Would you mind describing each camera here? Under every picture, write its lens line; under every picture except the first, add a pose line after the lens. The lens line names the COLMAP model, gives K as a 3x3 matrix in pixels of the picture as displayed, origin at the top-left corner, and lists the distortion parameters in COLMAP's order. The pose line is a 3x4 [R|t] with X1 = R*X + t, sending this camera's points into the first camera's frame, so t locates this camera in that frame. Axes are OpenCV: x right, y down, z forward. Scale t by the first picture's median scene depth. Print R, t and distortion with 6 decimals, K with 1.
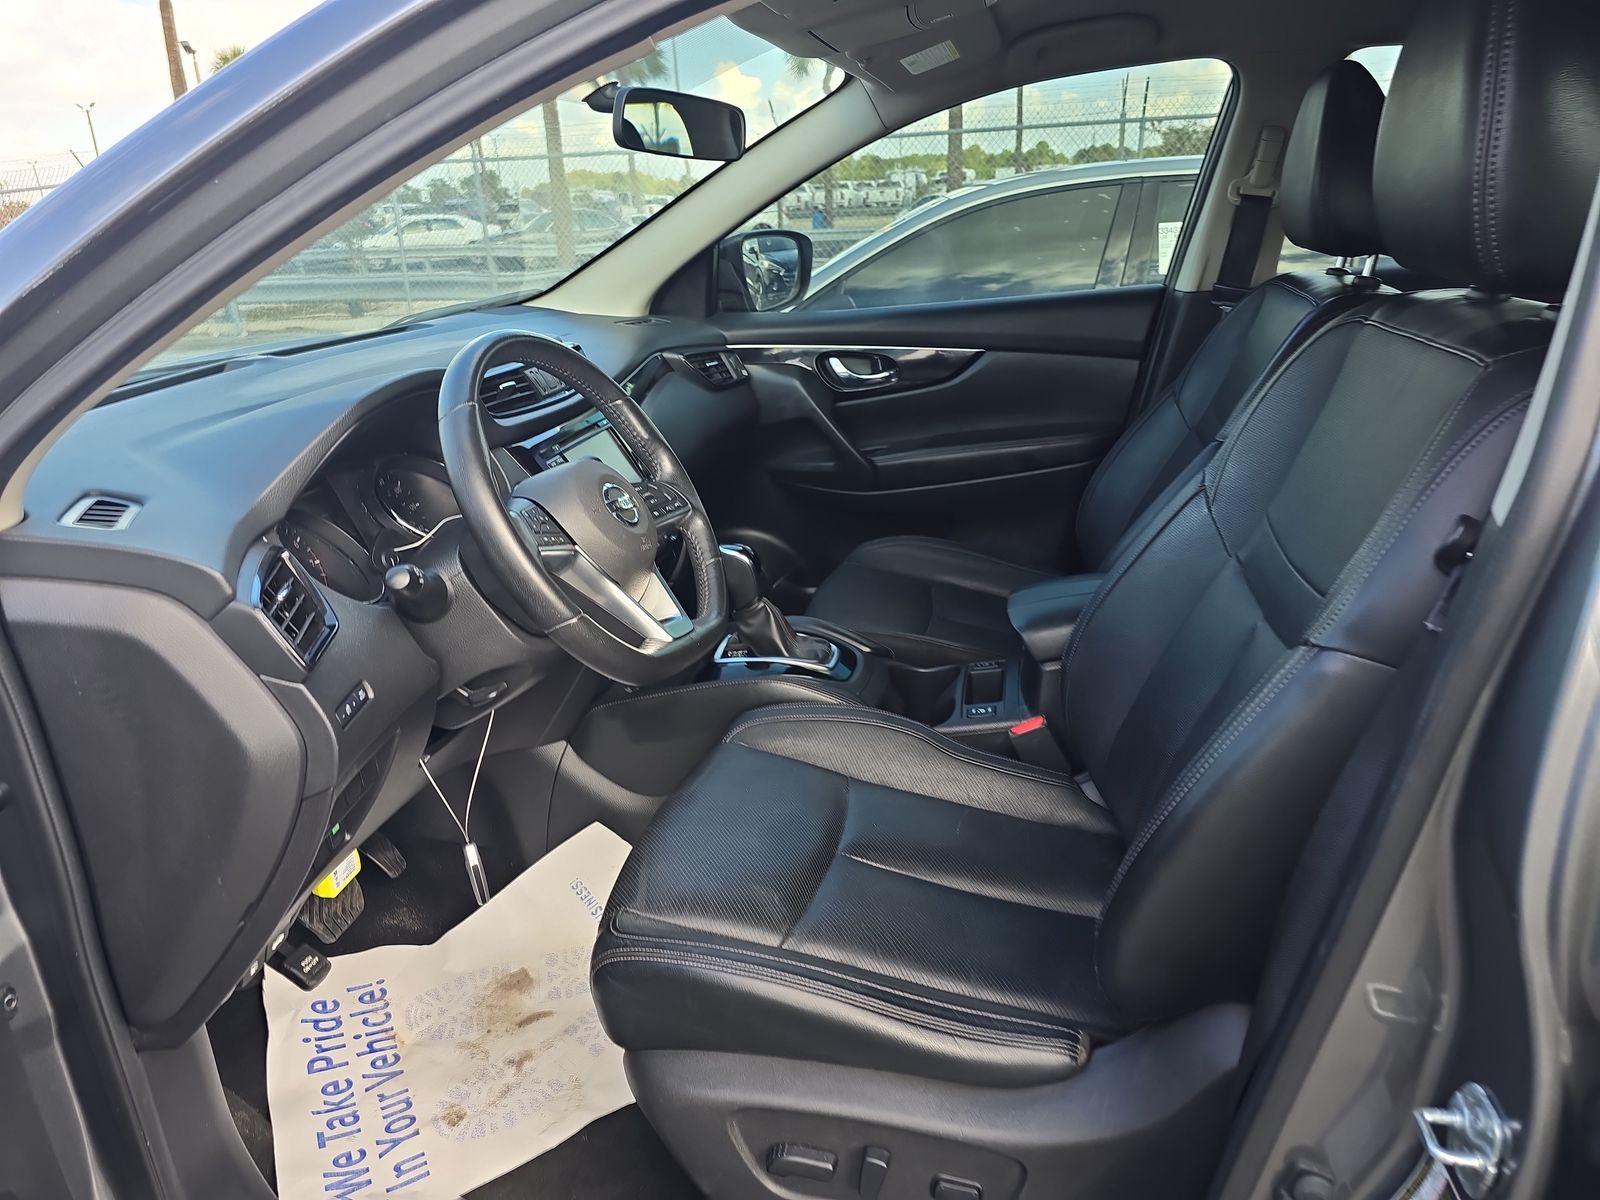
lens RADIAL K [[1084.7, 0, 806.3], [0, 1084.7, 604.5], [0, 0, 1]] dist [0.041651, -0.041592]
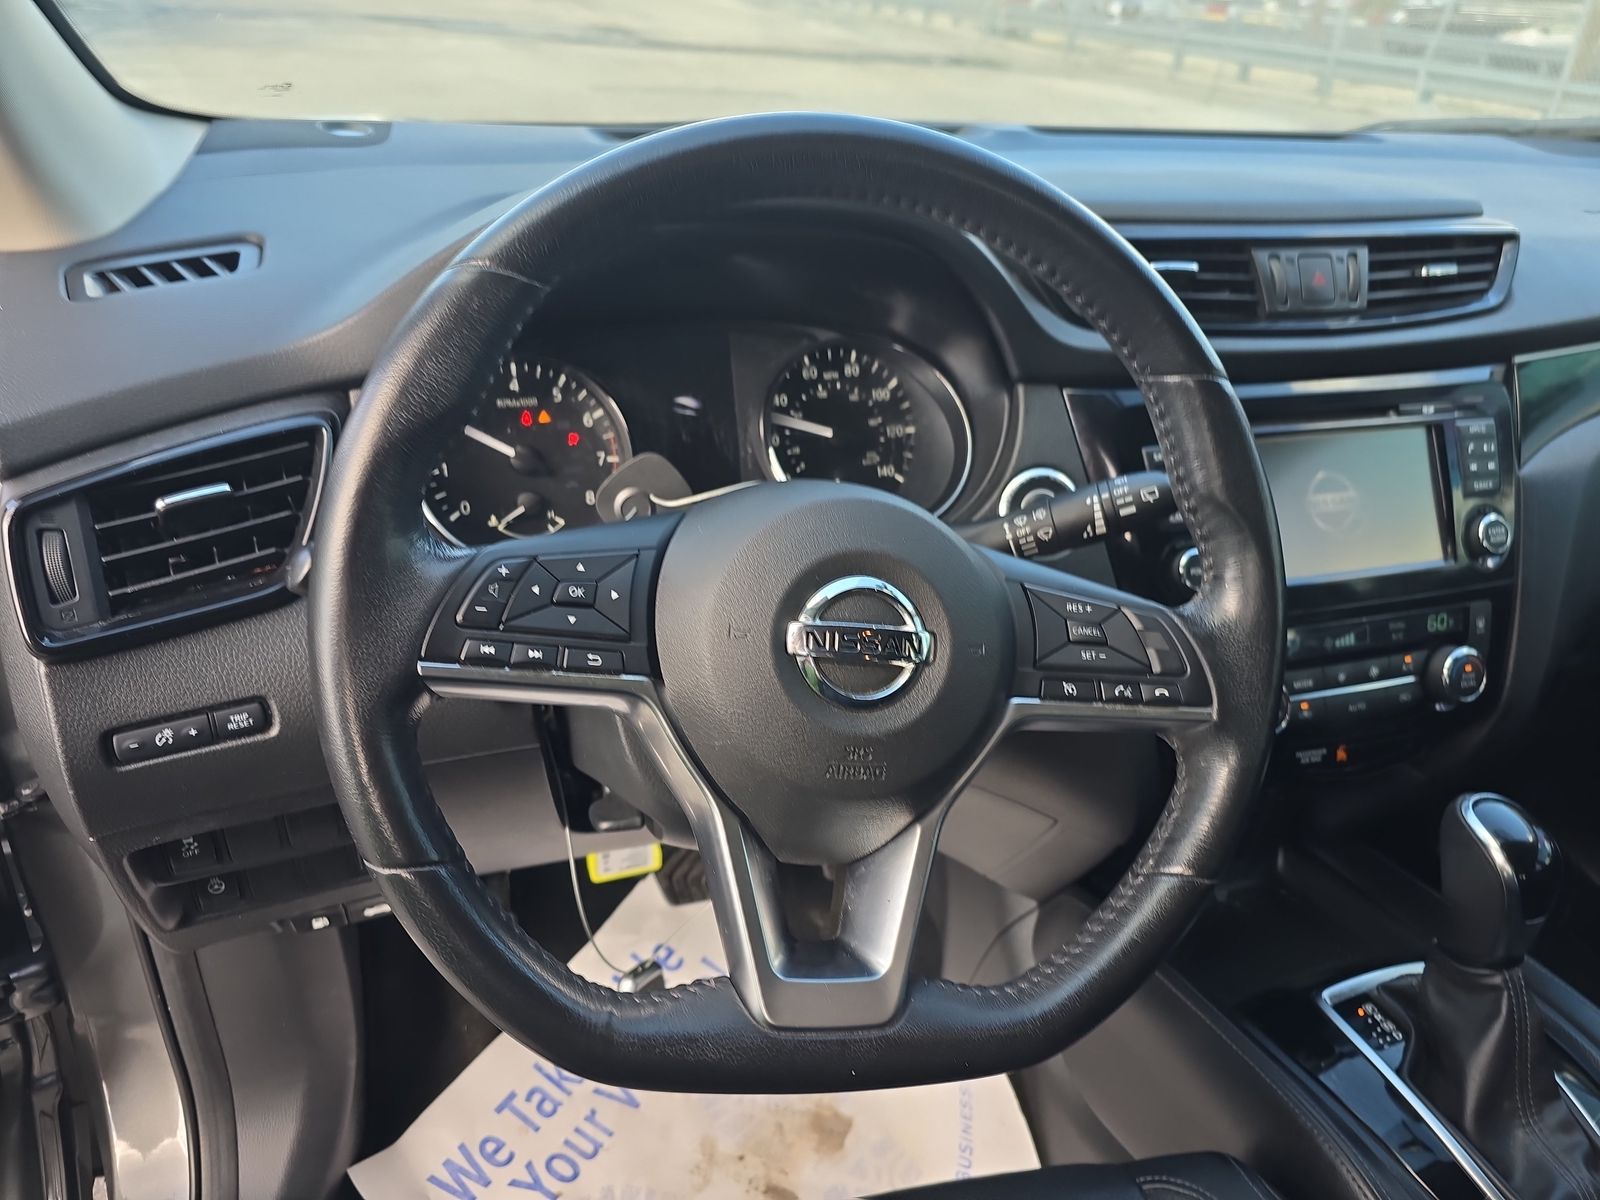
lens RADIAL K [[1084.7, 0, 802.8], [0, 1084.7, 595.4], [0, 0, 1]] dist [0.041651, -0.041592]
pose [[0.475455, 0.488336, -0.731758, 0.039591], [-0.372516, 0.865293, 0.335410, -0.104871], [0.796978, 0.113119, 0.593321, 0.357629]]
